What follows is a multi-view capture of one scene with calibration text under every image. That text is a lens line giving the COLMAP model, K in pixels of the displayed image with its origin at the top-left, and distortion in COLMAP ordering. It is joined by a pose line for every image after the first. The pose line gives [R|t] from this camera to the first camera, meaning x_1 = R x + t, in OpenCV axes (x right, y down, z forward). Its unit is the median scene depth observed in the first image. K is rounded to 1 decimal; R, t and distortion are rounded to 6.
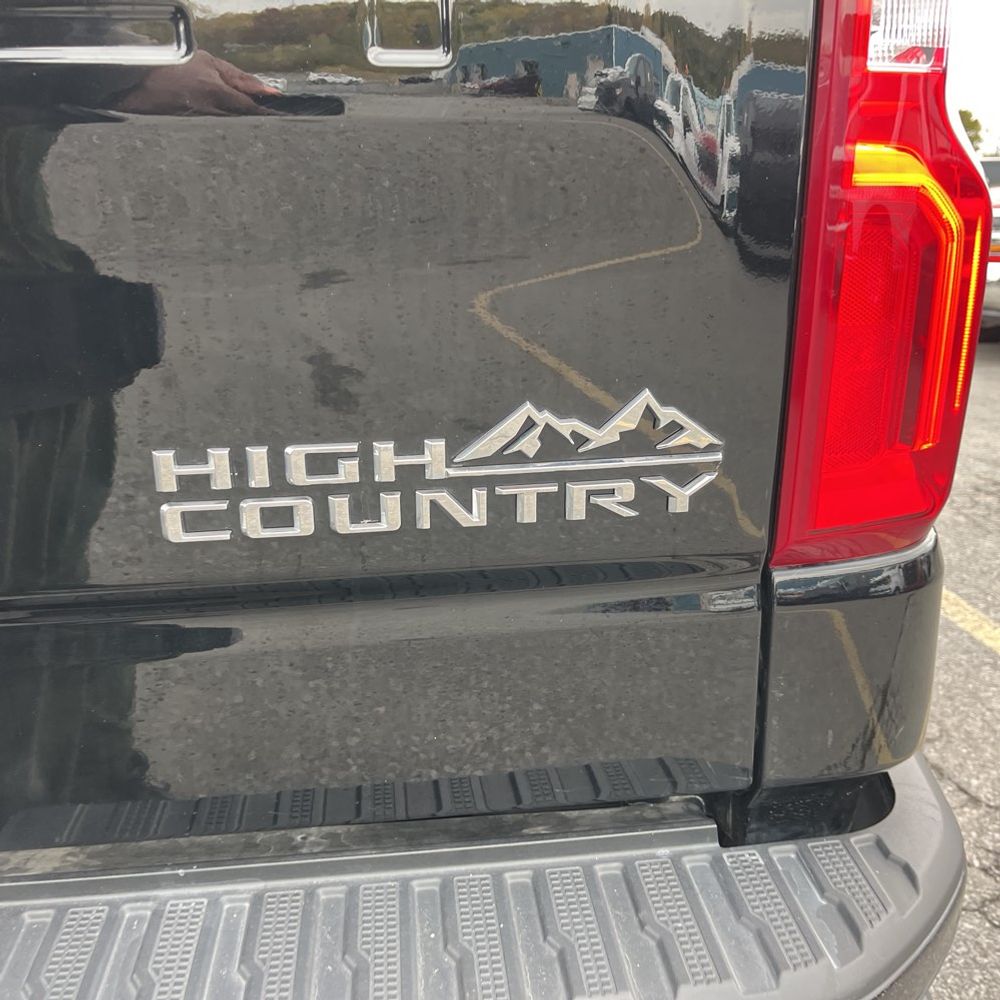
lens RADIAL K [[1000.8, 0, 496.4], [0, 1000.8, 501.1], [0, 0, 1]] dist [0.036035, -0.019271]
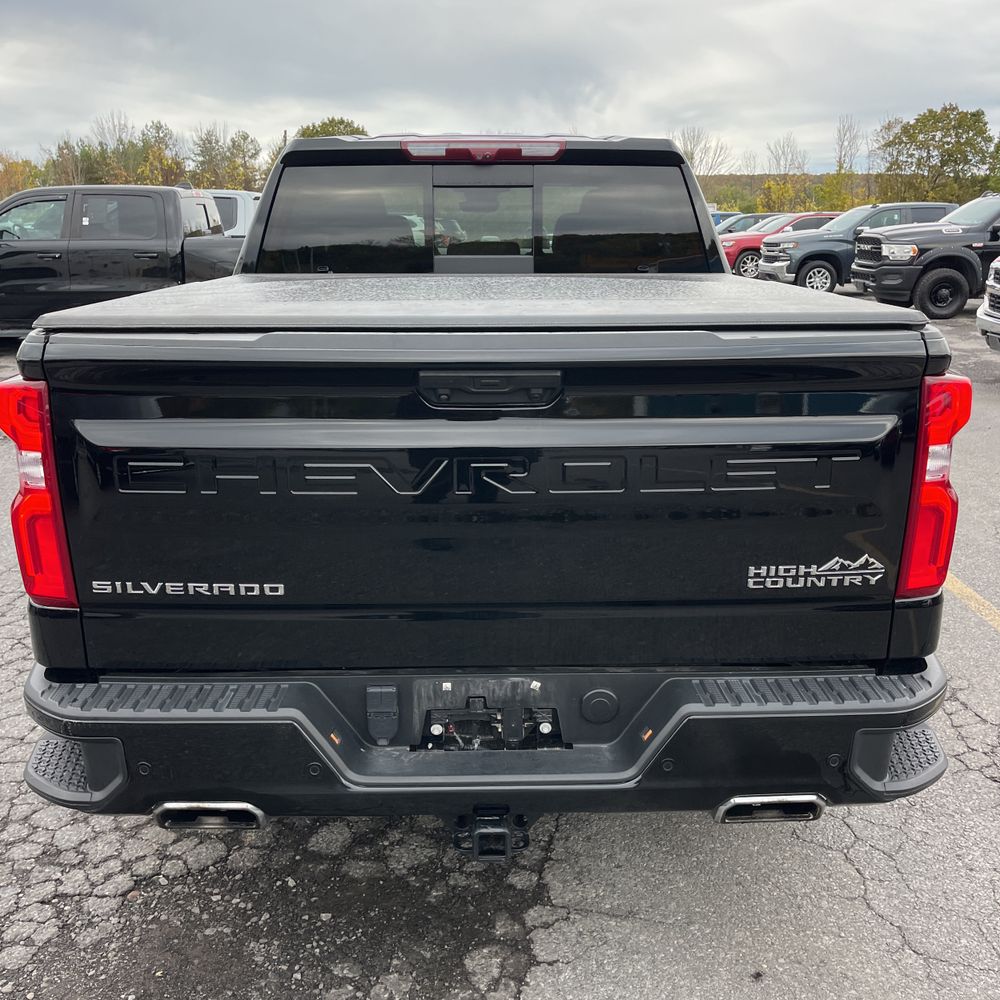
lens RADIAL K [[1004.1, 0, 498.1], [0, 1004.1, 508.4], [0, 0, 1]] dist [0.025075, -0.012632]
pose [[0.997681, 0.033756, -0.059097, -1.077031], [-0.032437, 0.999206, 0.023143, -0.335593], [0.059831, -0.021172, 0.997984, -3.074503]]
